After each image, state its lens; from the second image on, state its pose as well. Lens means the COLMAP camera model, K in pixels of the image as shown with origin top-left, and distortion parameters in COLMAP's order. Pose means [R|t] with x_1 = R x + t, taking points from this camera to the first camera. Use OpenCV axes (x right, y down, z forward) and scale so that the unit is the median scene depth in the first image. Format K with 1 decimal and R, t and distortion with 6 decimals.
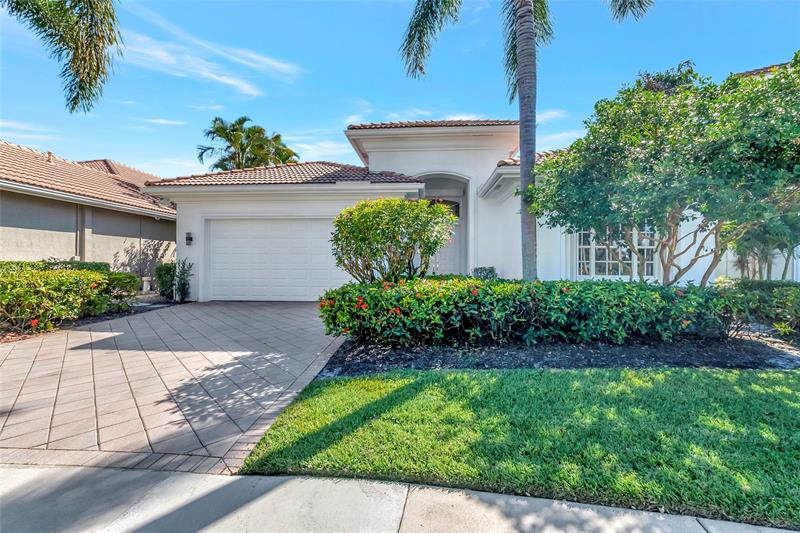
lens RADIAL K [[357.4, 0, 388.9], [0, 357.4, 259.7], [0, 0, 1]] dist [-0.003392, 0.000002]
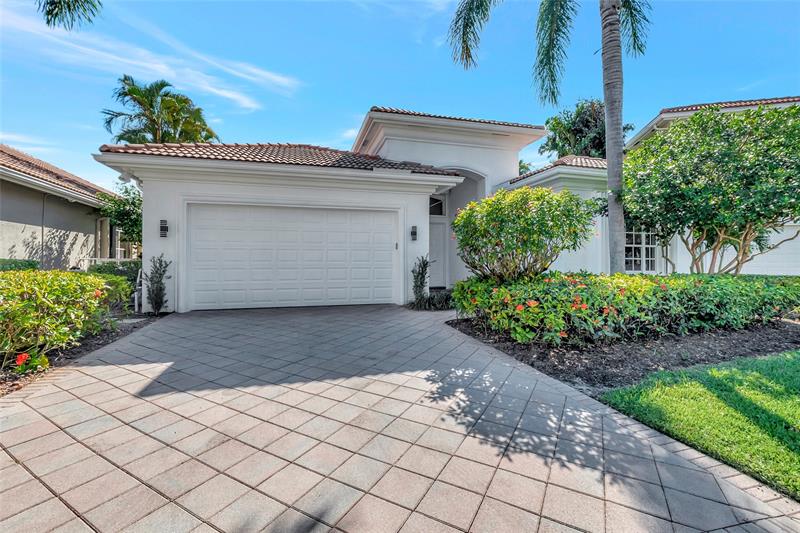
lens RADIAL K [[357.4, 0, 388.9], [0, 357.4, 259.7], [0, 0, 1]] dist [-0.003392, 0.000002]
pose [[0.944317, -0.000184, 0.329036, -0.361216], [-0.000169, 0.999999, 0.001044, 0.006055], [-0.329036, -0.001041, 0.944317, 0.139910]]
